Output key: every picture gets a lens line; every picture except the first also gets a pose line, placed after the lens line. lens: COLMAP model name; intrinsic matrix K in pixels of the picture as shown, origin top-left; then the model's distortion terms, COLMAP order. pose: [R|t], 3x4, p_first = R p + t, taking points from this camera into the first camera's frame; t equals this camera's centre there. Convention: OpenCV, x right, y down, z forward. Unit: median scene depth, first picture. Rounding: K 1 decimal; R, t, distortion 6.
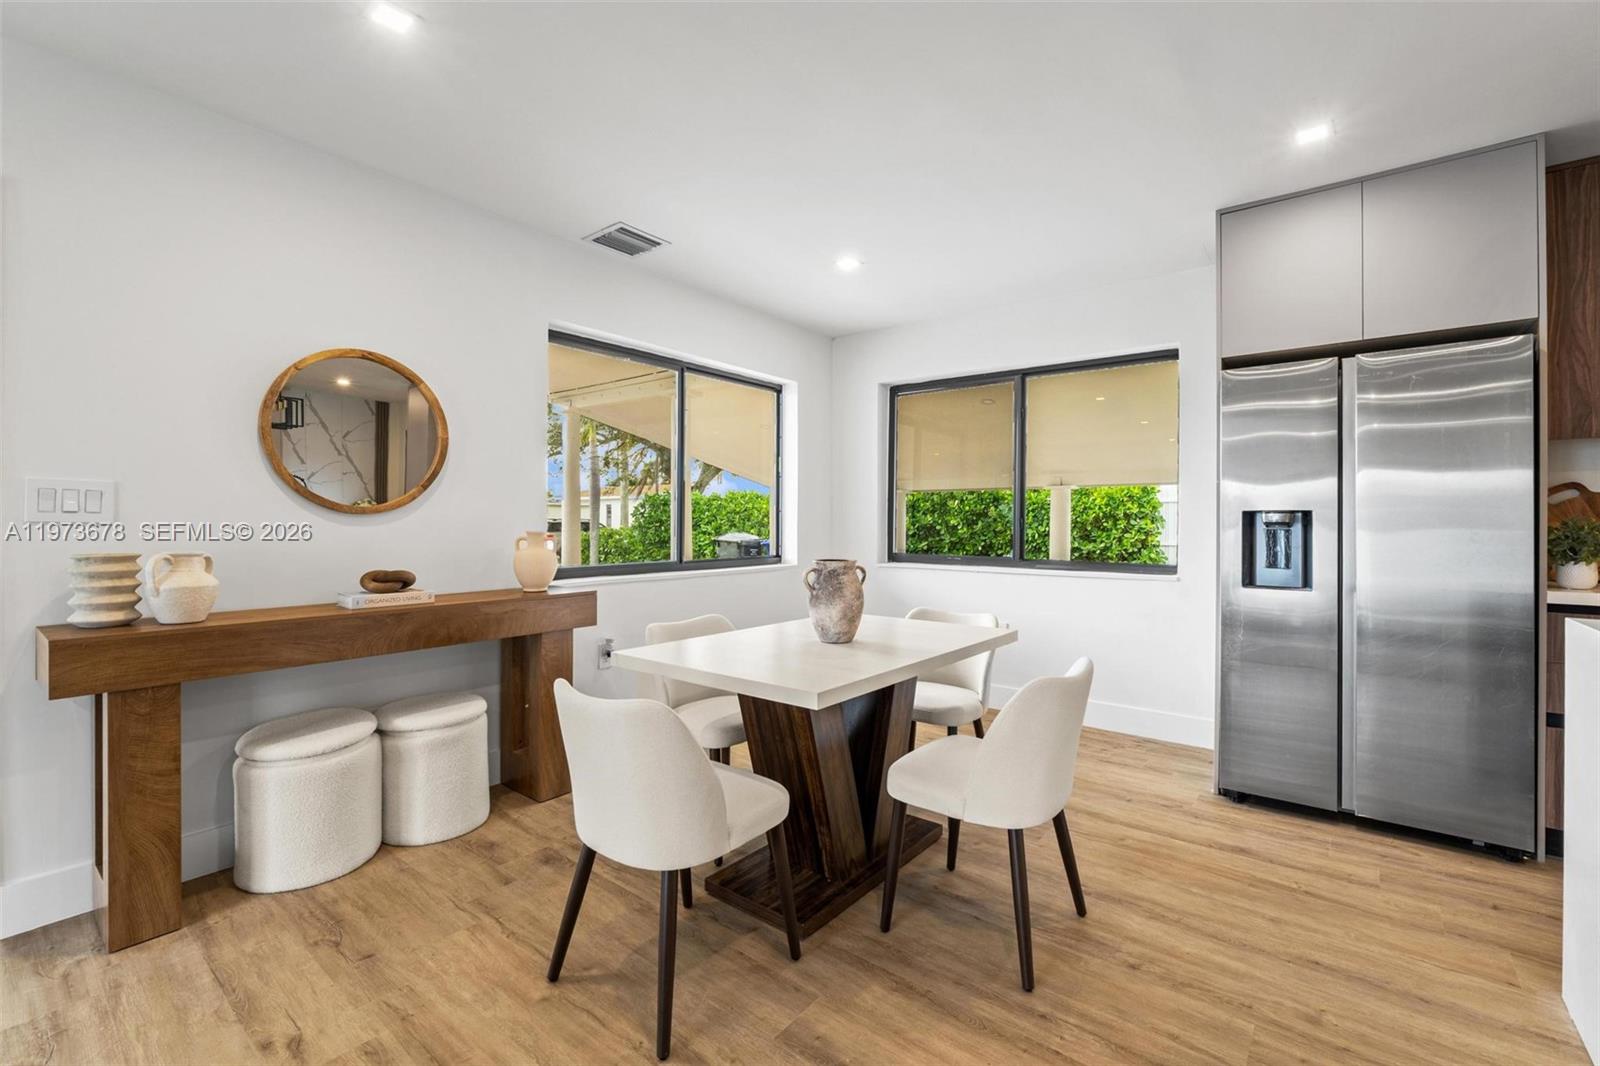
lens RADIAL K [[685.9, 0, 802.1], [0, 685.9, 519.8], [0, 0, 1]] dist [-0.001769, -0.000095]
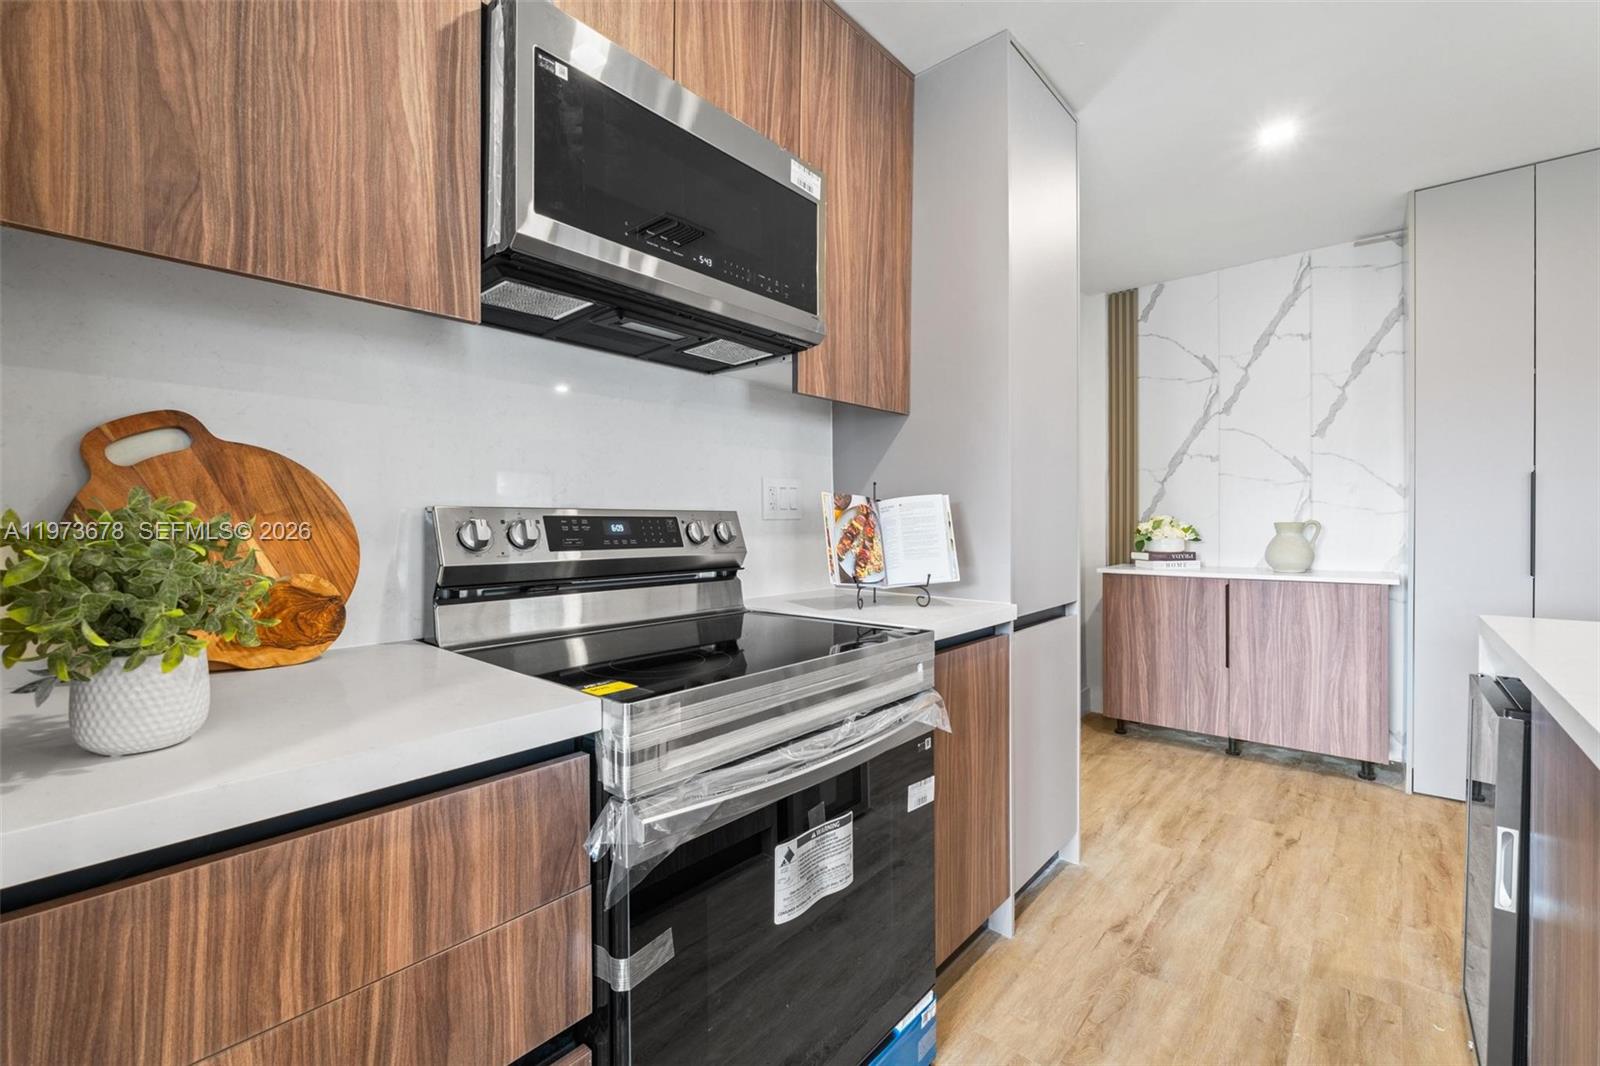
lens RADIAL K [[689.1, 0, 807.6], [0, 689.1, 526.7], [0, 0, 1]] dist [-0.002708, -0.000149]
pose [[0.061438, -0.009924, 0.998062, 0.885240], [-0.001363, 0.999949, 0.010026, 0.005668], [-0.998110, -0.001976, 0.061422, 0.723026]]
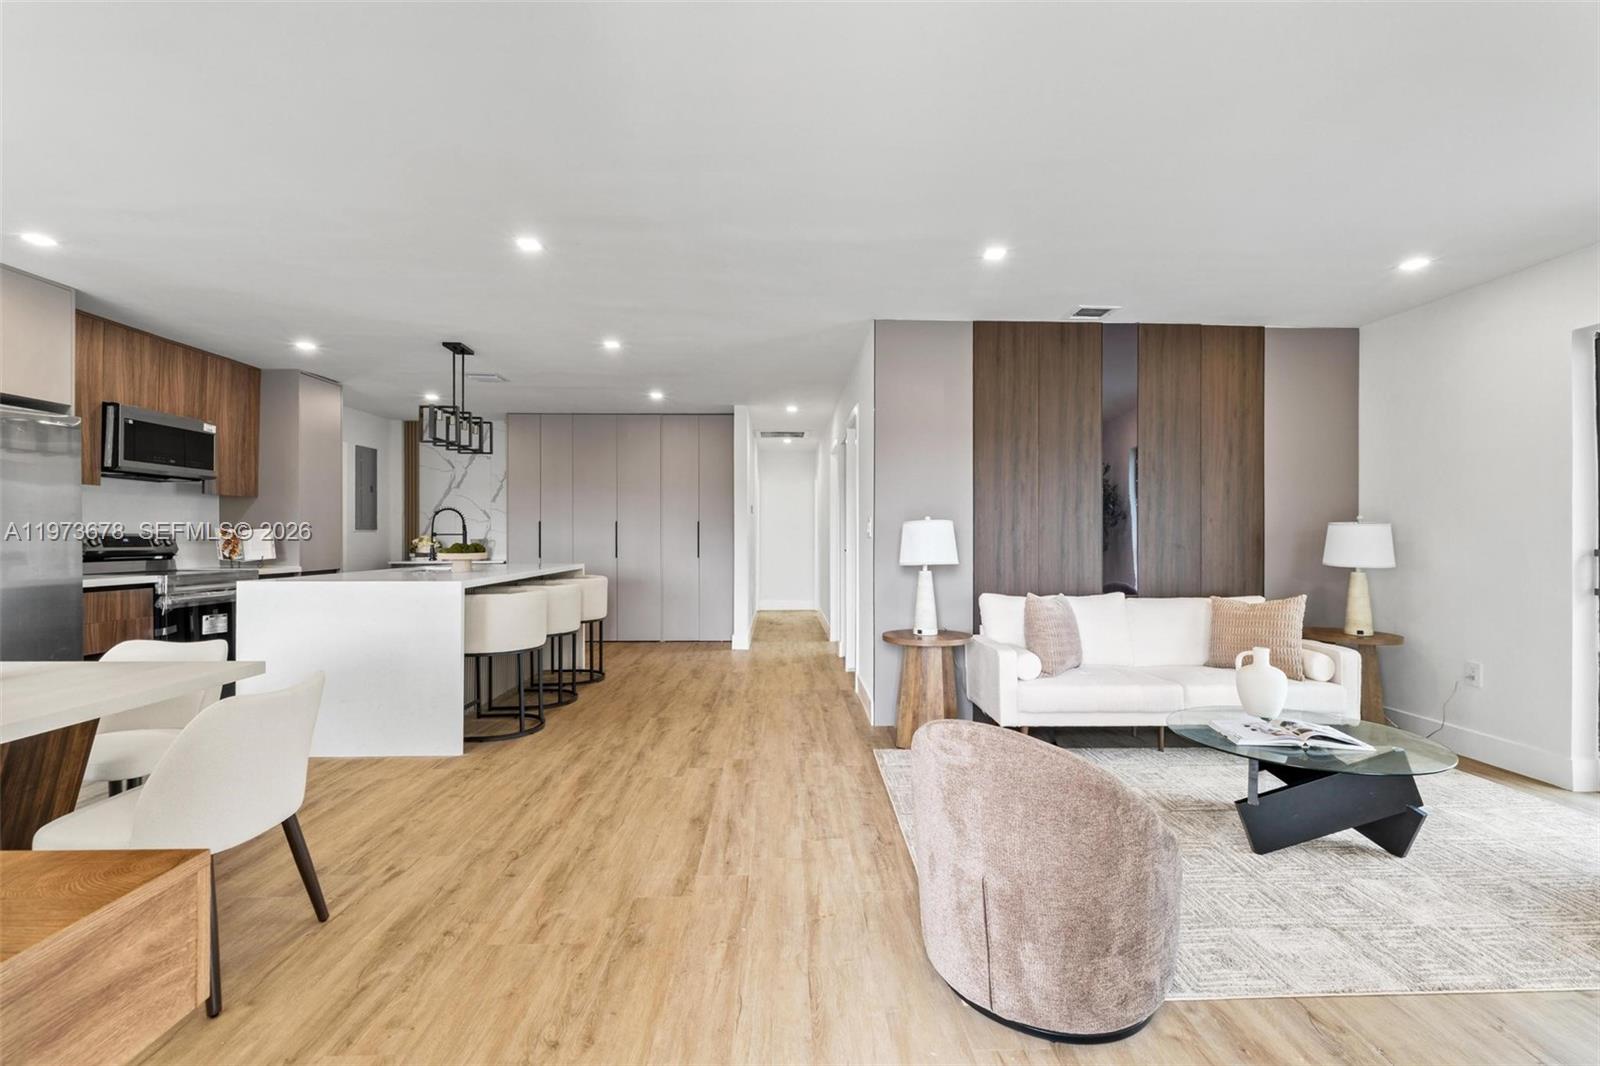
lens RADIAL K [[682.2, 0, 803.3], [0, 682.2, 535.0], [0, 0, 1]] dist [-0.005423, -0.000560]
pose [[-0.640471, 0.001697, 0.767981, -1.163251], [-0.003838, 0.999978, -0.005410, 0.002208], [-0.767973, -0.006413, -0.640450, 0.700928]]
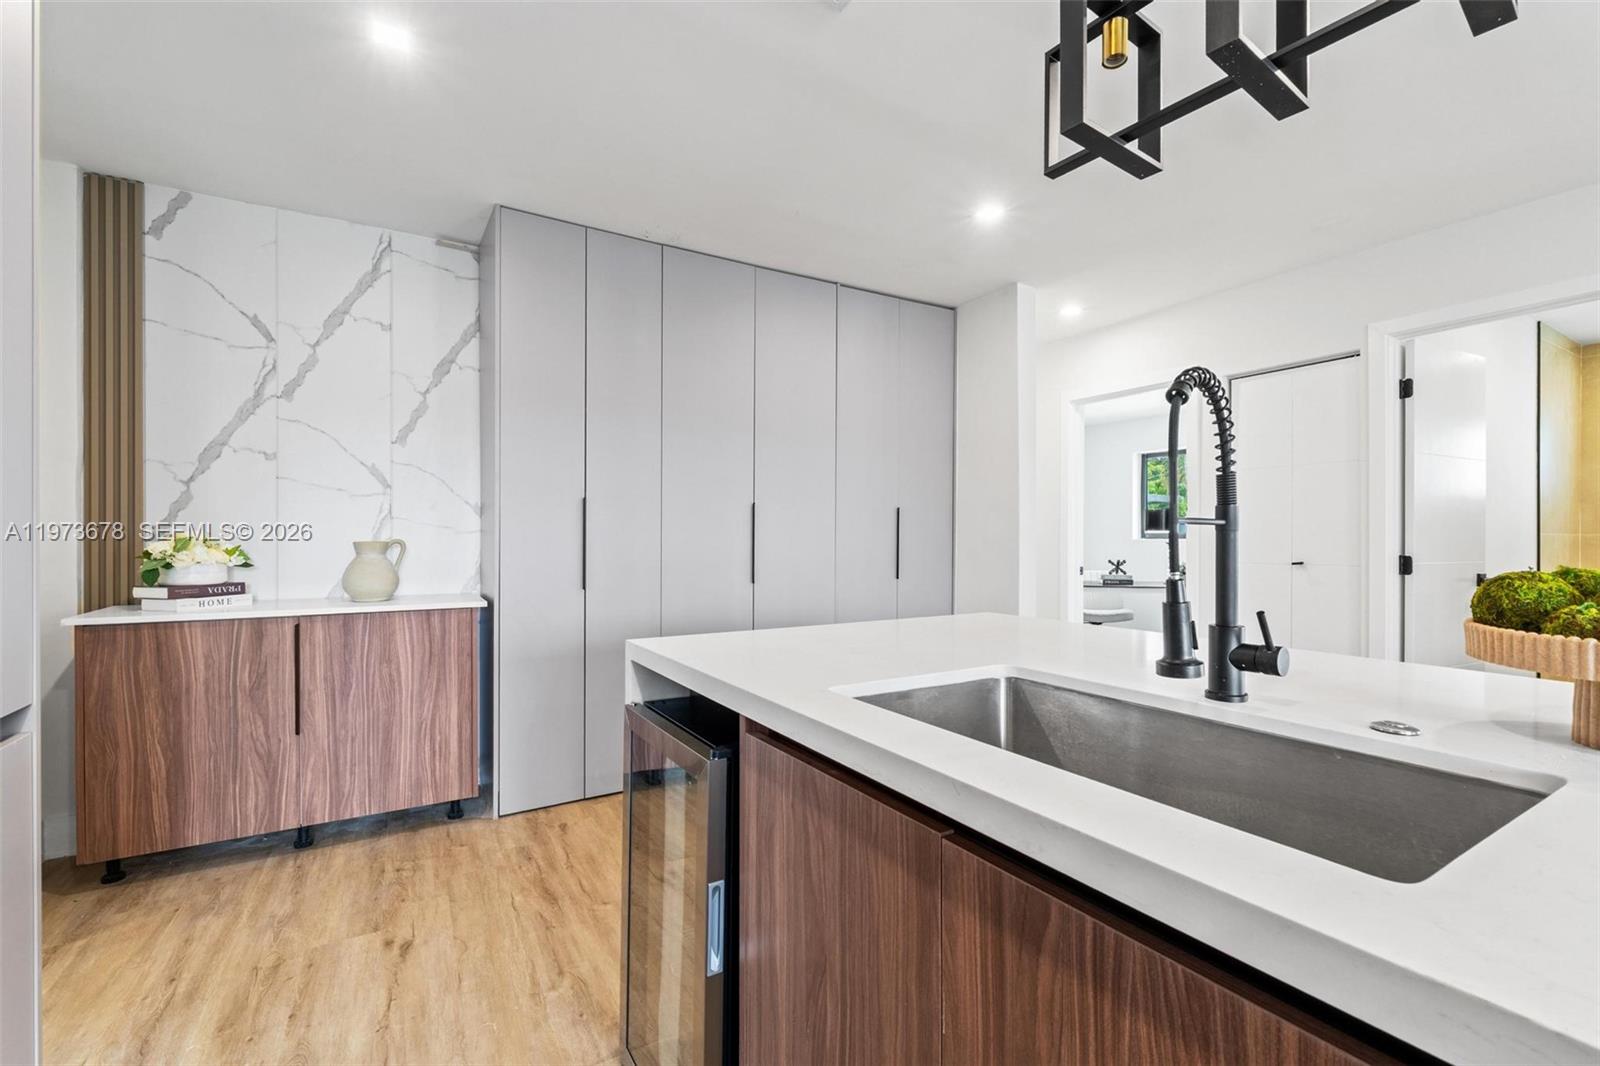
lens RADIAL K [[675.6, 0, 792.8], [0, 675.6, 543.4], [0, 0, 1]] dist [-0.007651, -0.000057]
pose [[-0.926224, -0.005489, 0.376935, 1.259211], [-0.006030, 0.999982, -0.000255, 0.009092], [-0.376927, -0.002509, -0.926240, 0.618465]]
